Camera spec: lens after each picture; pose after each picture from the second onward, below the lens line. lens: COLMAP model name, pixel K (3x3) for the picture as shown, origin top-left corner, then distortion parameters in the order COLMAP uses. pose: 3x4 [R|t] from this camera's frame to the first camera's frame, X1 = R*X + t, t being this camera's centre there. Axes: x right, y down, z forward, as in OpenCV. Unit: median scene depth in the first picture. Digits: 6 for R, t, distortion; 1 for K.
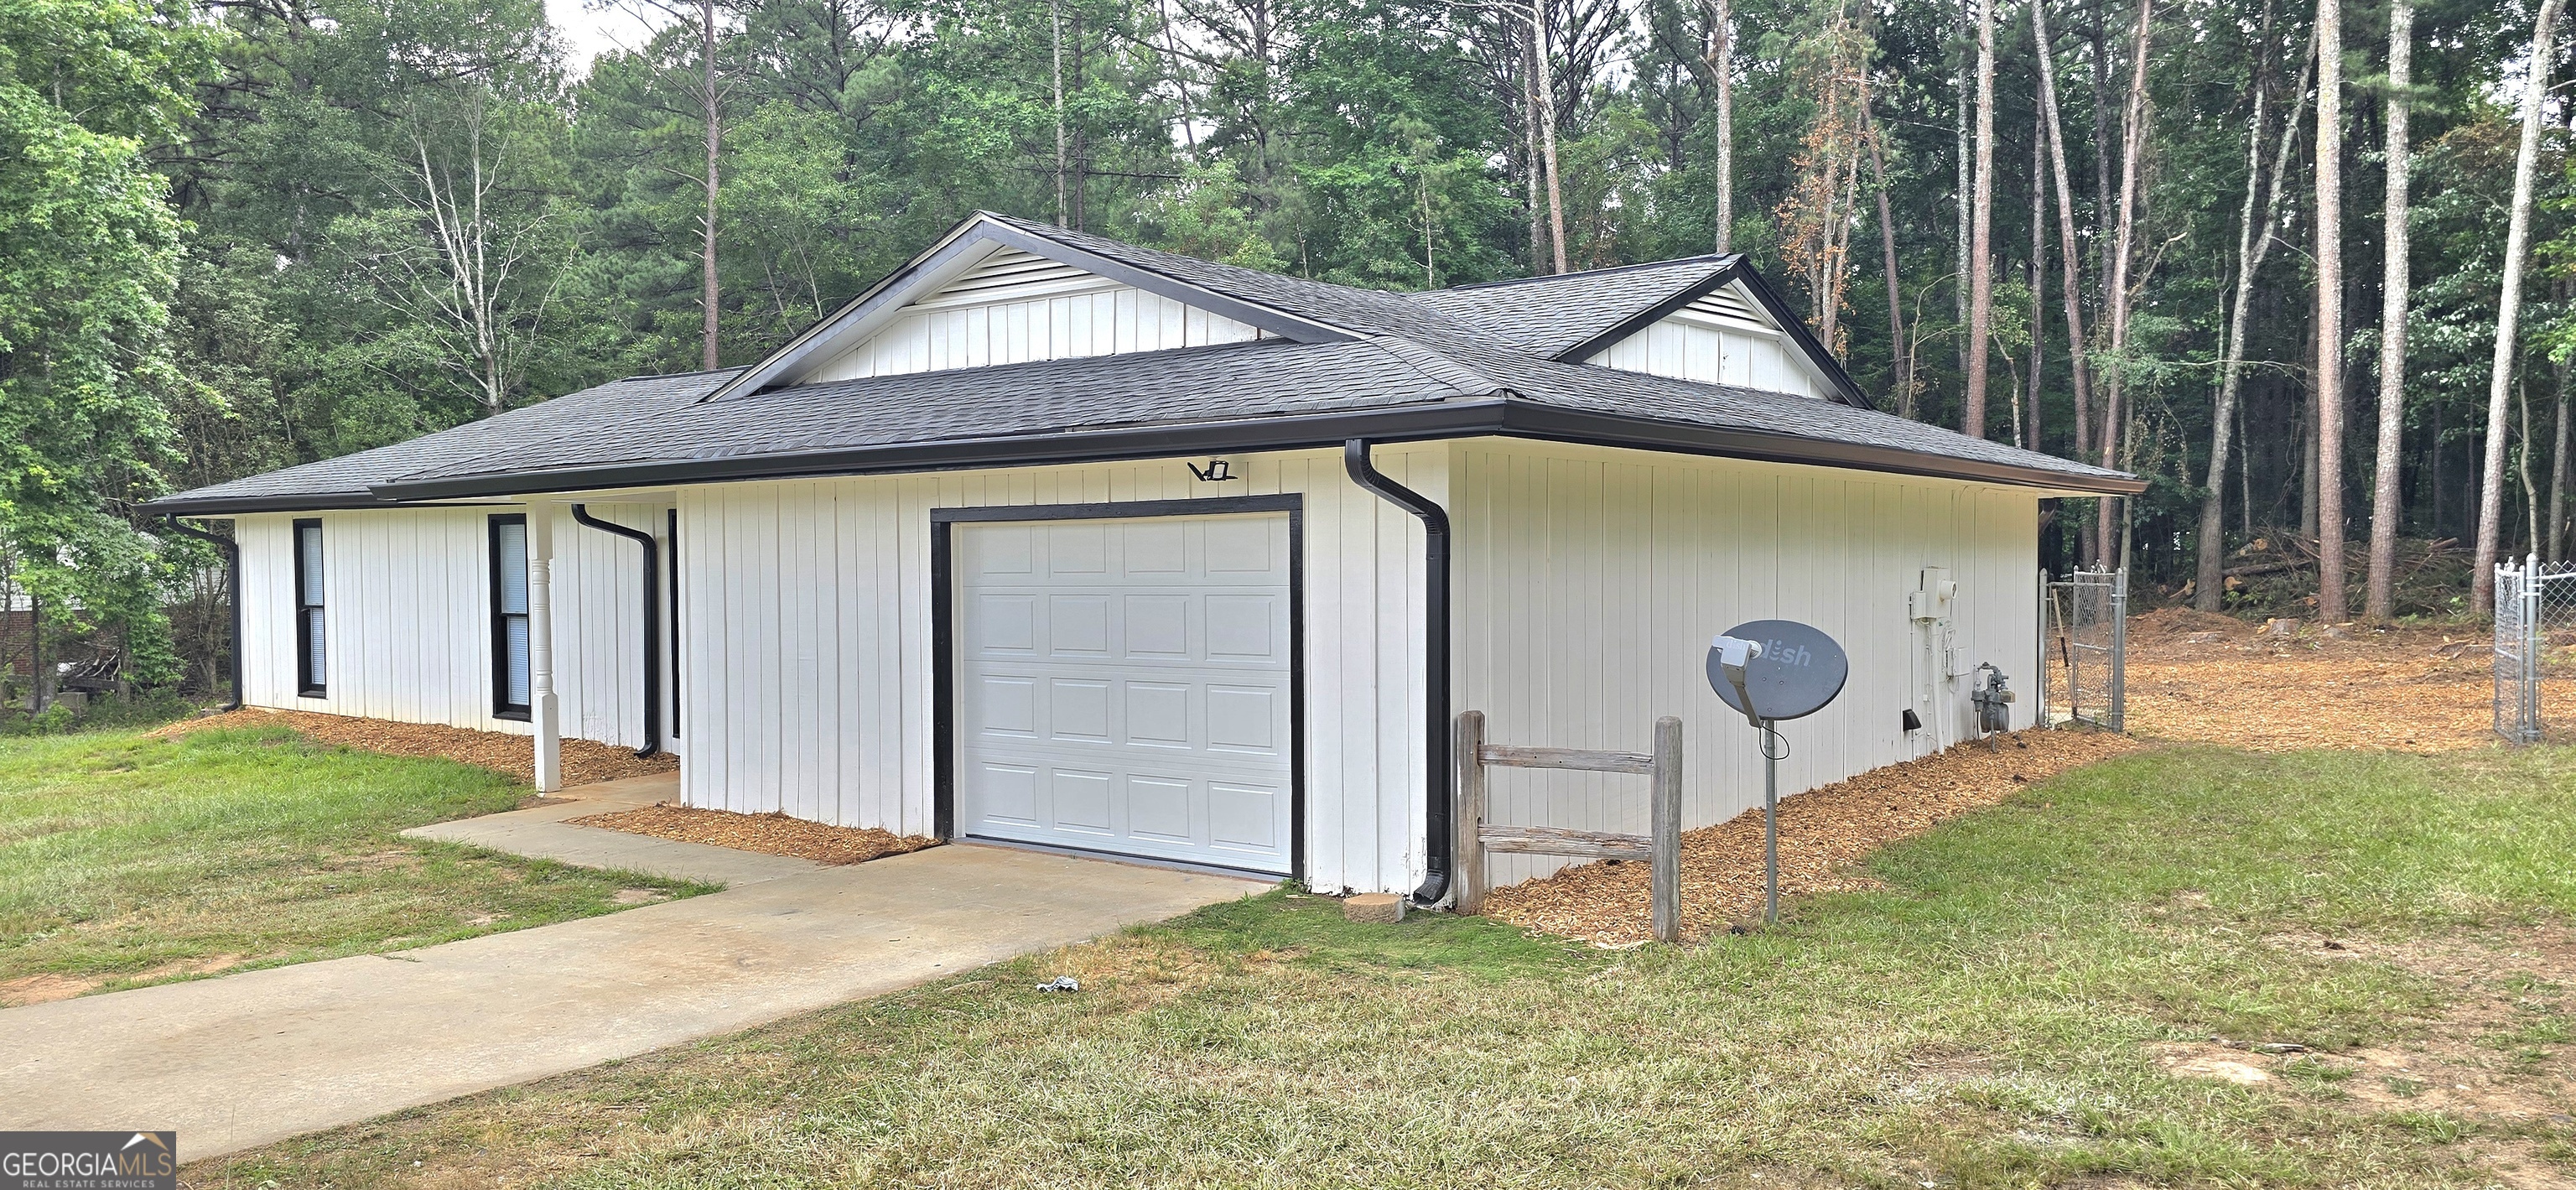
lens RADIAL K [[1721.7, 0, 1288.0], [0, 1721.7, 595.0], [0, 0, 1]] dist [0.054581, -0.065702]
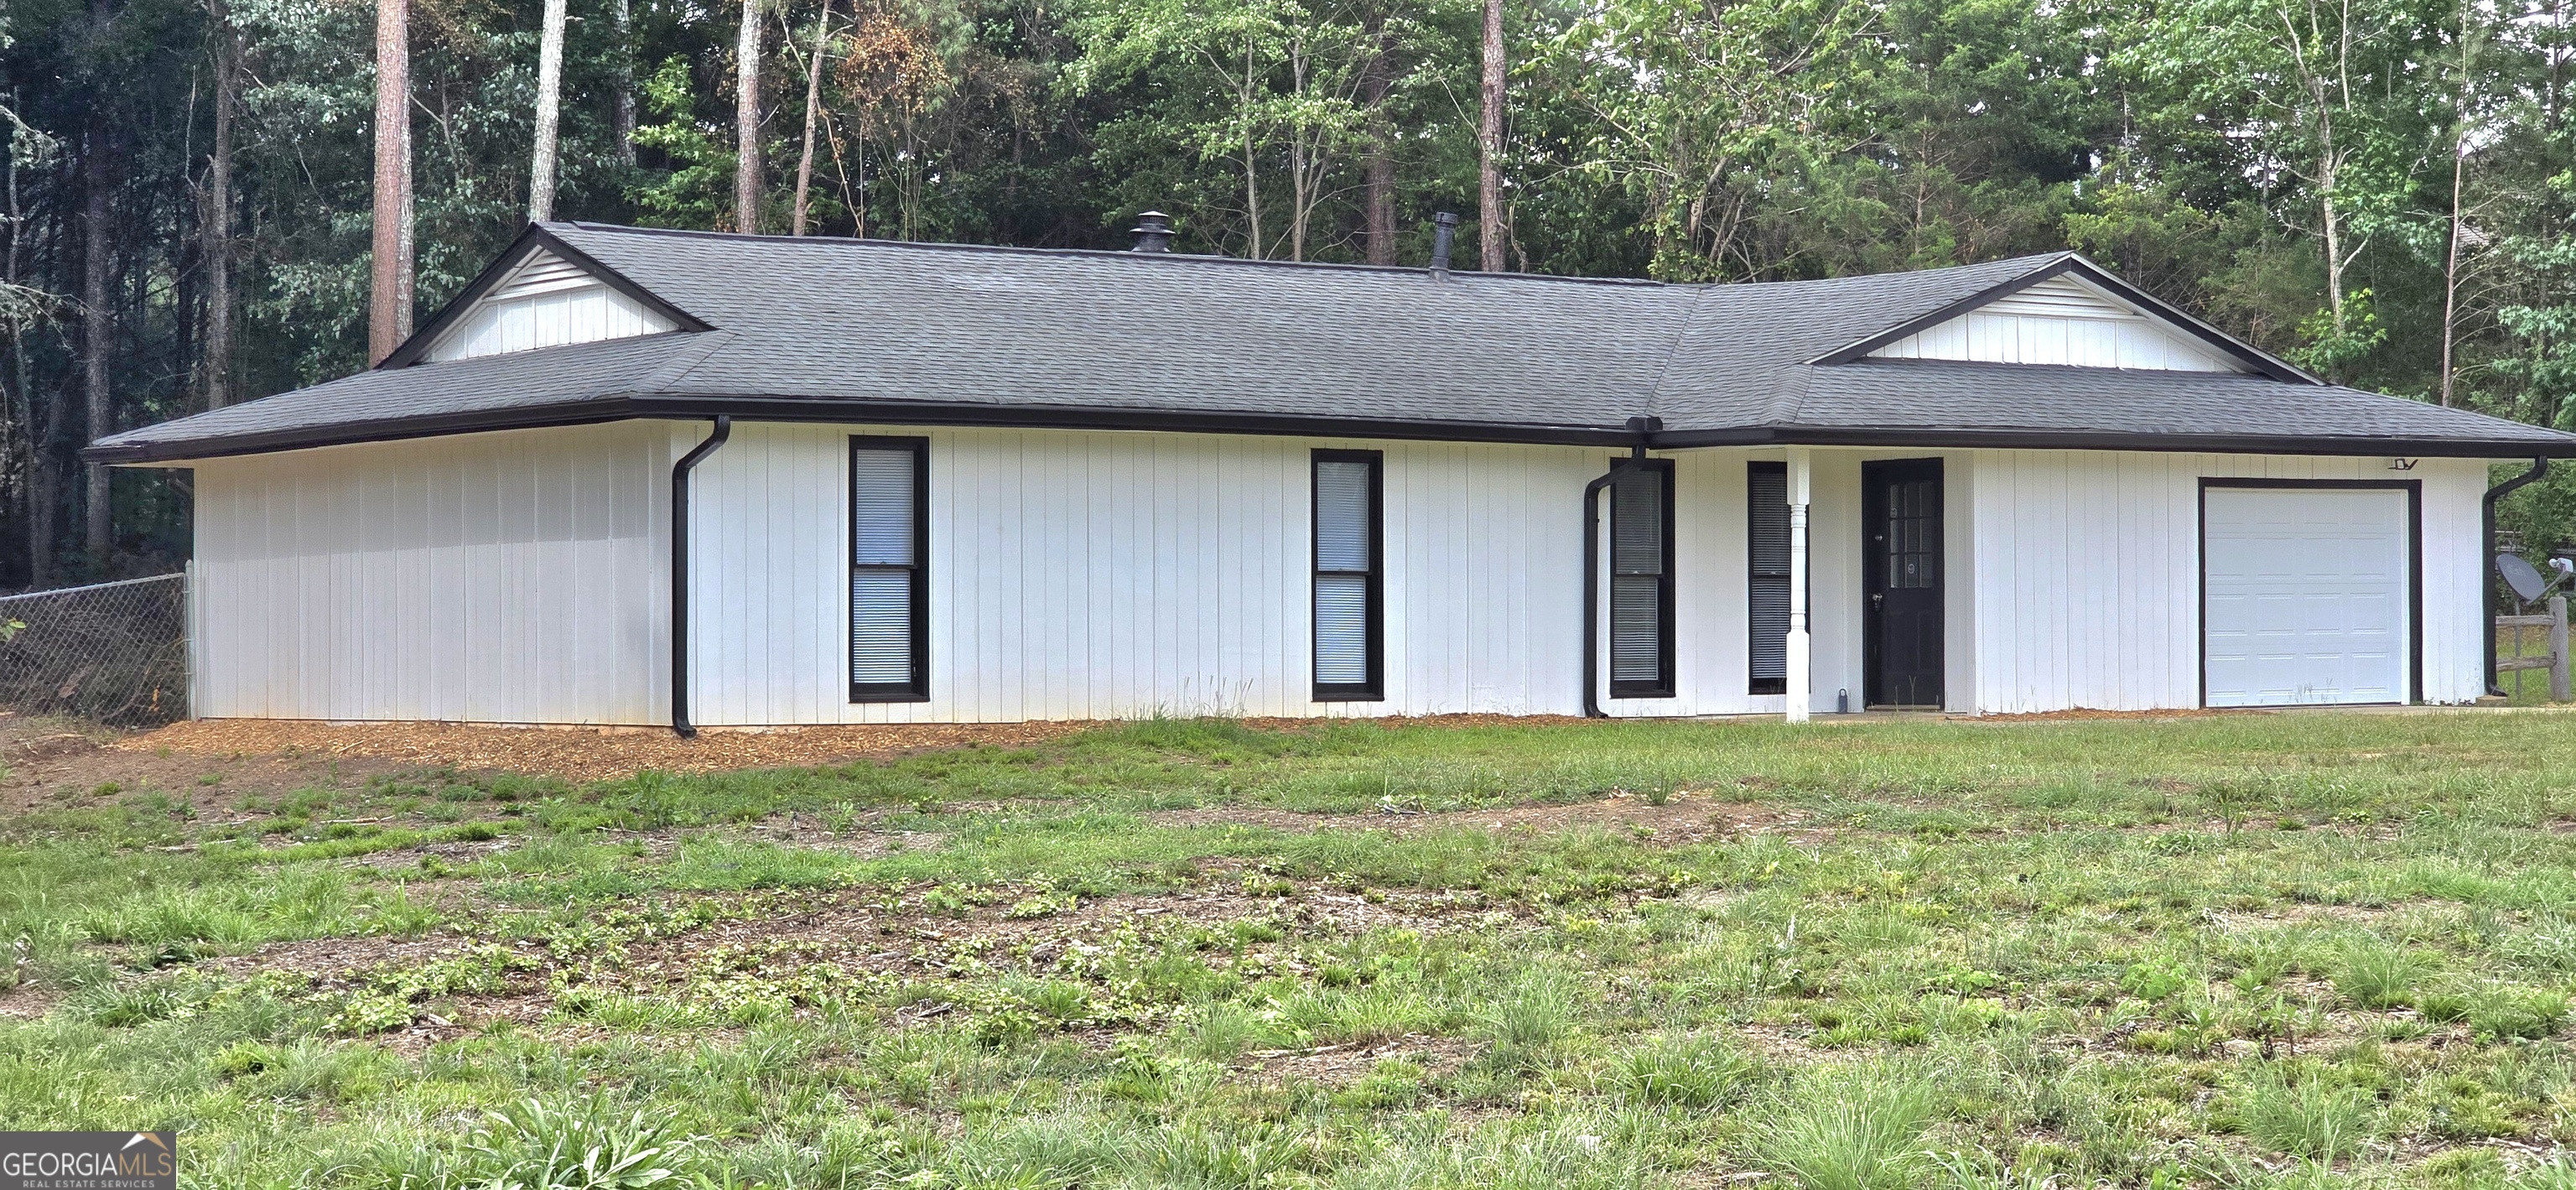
lens RADIAL K [[4899.8, 0, 1288.0], [0, 4899.8, 595.0], [0, 0, 1]] dist [-0.004662, 0.018806]
pose [[0.282718, 0.019696, 0.959001, -4.169266], [0.028816, 0.999164, -0.029016, 0.138530], [-0.958770, 0.035837, 0.281914, 0.575043]]
